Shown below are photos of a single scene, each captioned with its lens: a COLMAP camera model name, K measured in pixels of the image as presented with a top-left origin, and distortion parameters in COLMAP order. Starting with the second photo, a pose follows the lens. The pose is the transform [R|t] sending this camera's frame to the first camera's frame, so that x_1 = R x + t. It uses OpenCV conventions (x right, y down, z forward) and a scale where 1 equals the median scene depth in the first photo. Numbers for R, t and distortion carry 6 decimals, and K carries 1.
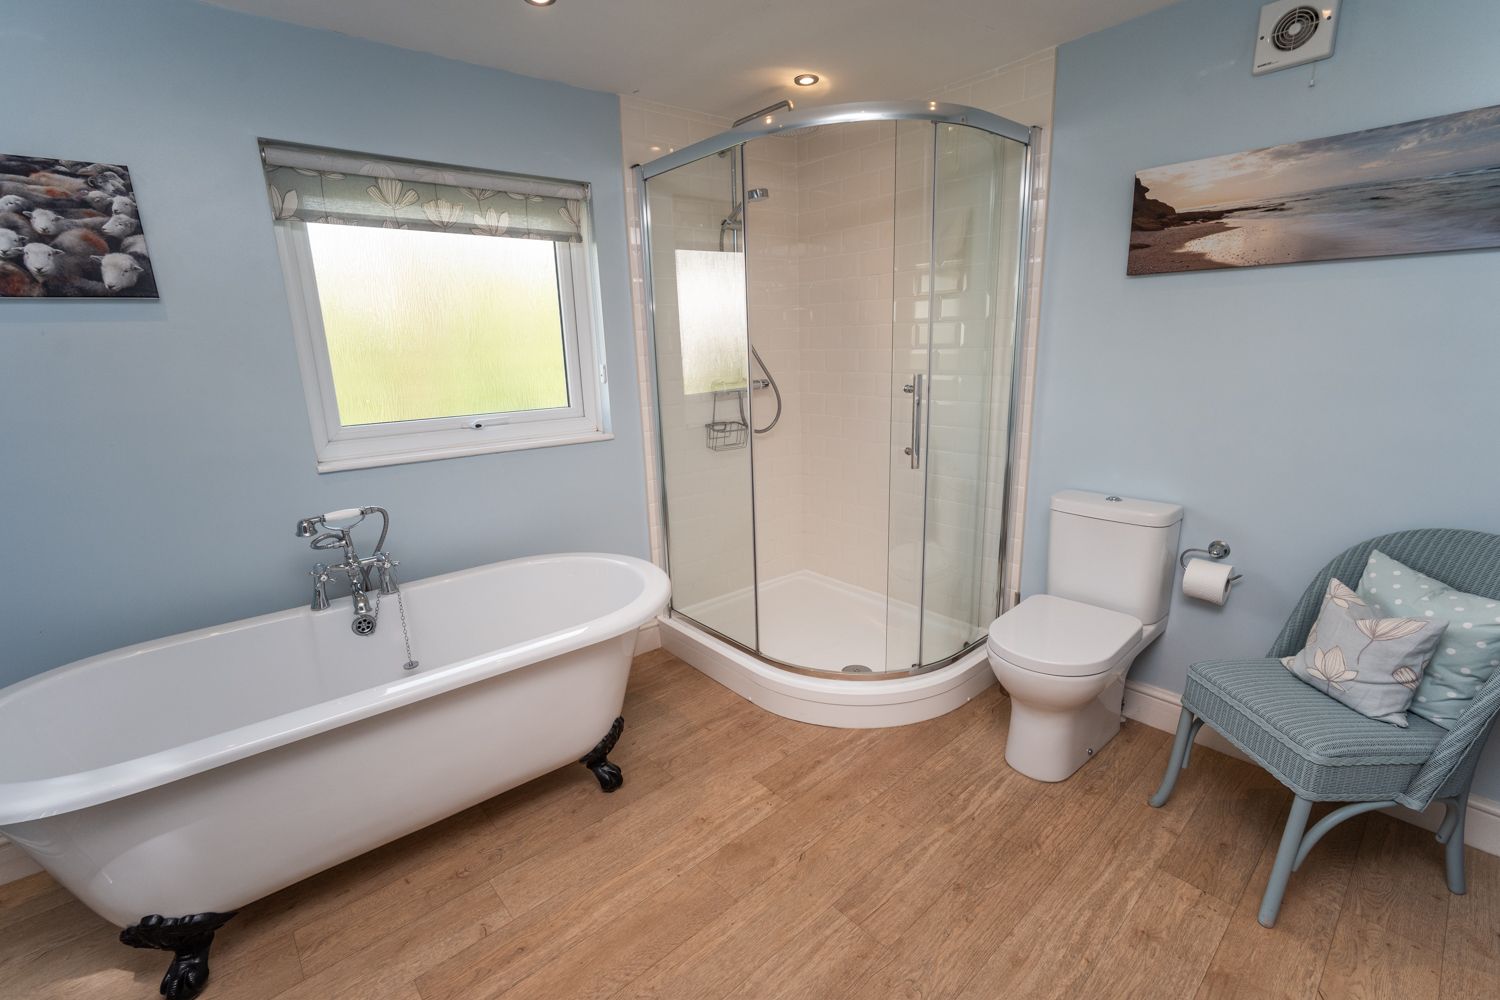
lens RADIAL K [[661.8, 0, 745.3], [0, 661.8, 505.4], [0, 0, 1]] dist [-0.000051, 0.001044]
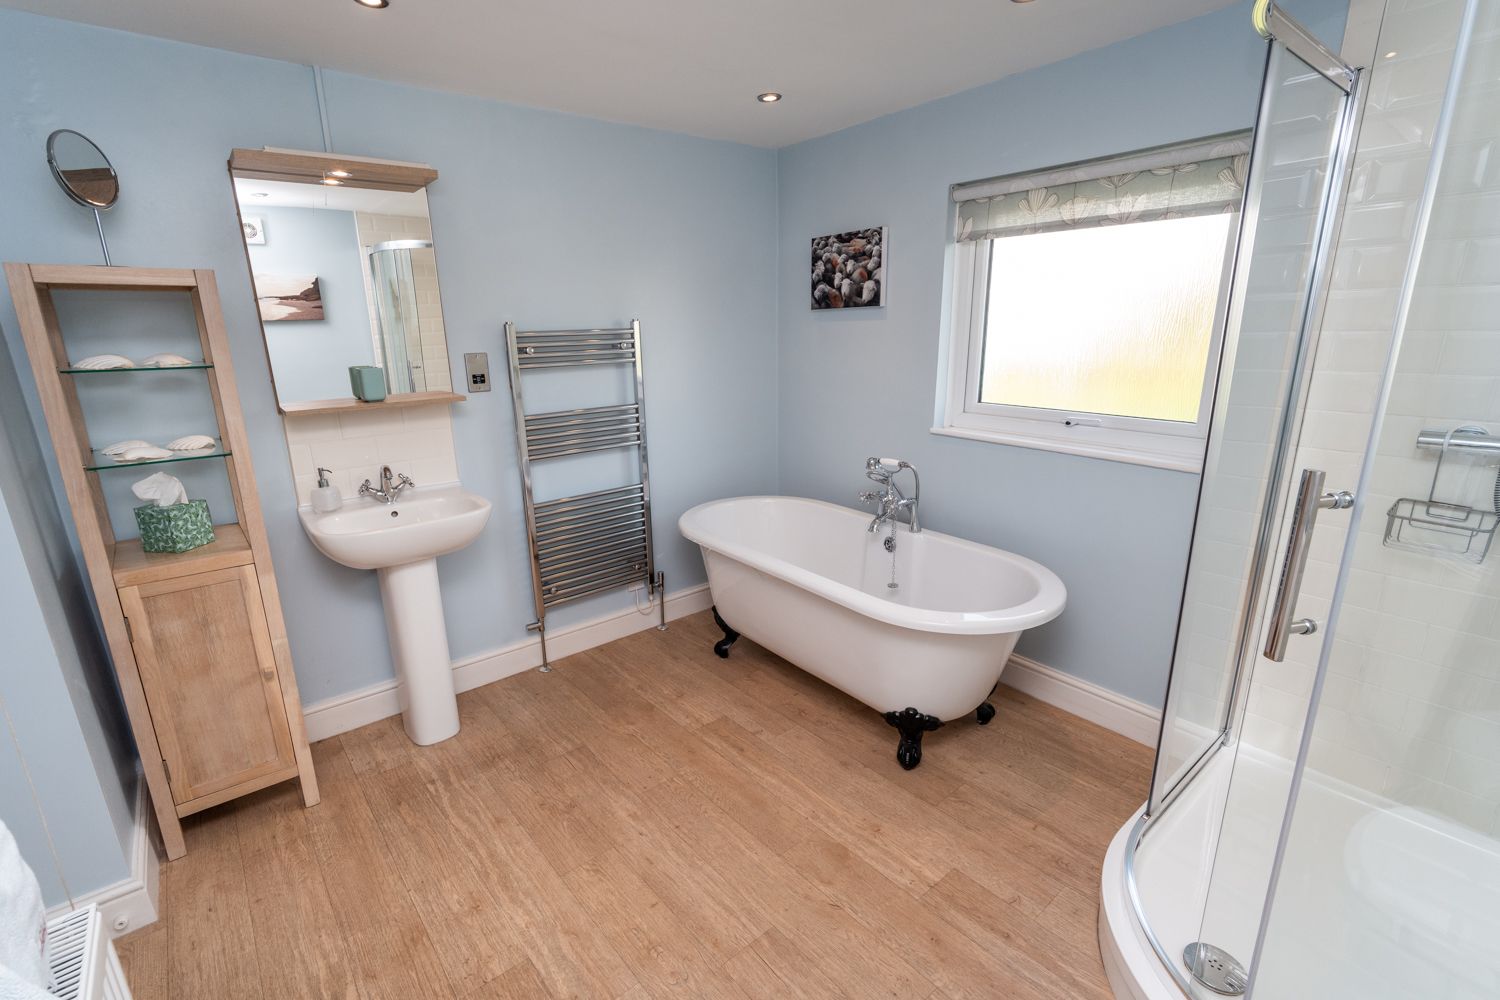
lens RADIAL K [[684.8, 0, 748.6], [0, 684.8, 515.0], [0, 0, 1]] dist [-0.001421, -0.000326]
pose [[-0.021737, 0.302236, -0.952985, 0.821895], [-0.222202, 0.927909, 0.299351, -0.252460], [0.974758, 0.218262, 0.046987, 0.673748]]
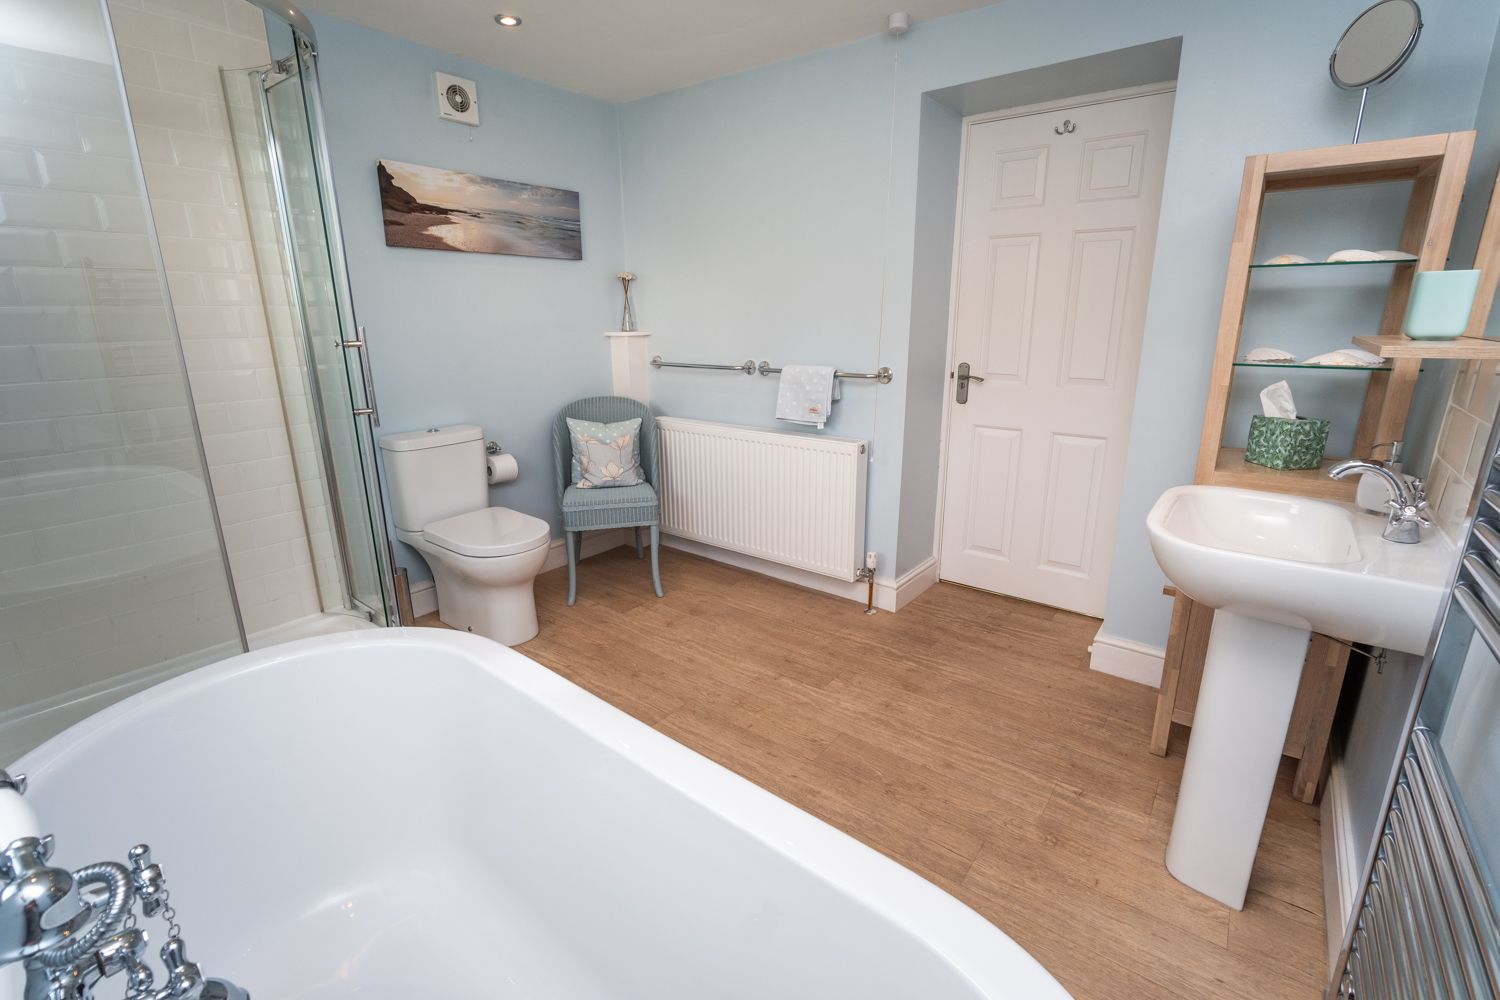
lens RADIAL K [[663.3, 0, 763.2], [0, 663.3, 498.4], [0, 0, 1]] dist [-0.001627, -0.000263]
pose [[-0.198231, -0.240712, 0.950138, -0.901979], [0.249119, 0.925169, 0.286361, -0.110169], [-0.947969, 0.293463, -0.123431, 0.713774]]
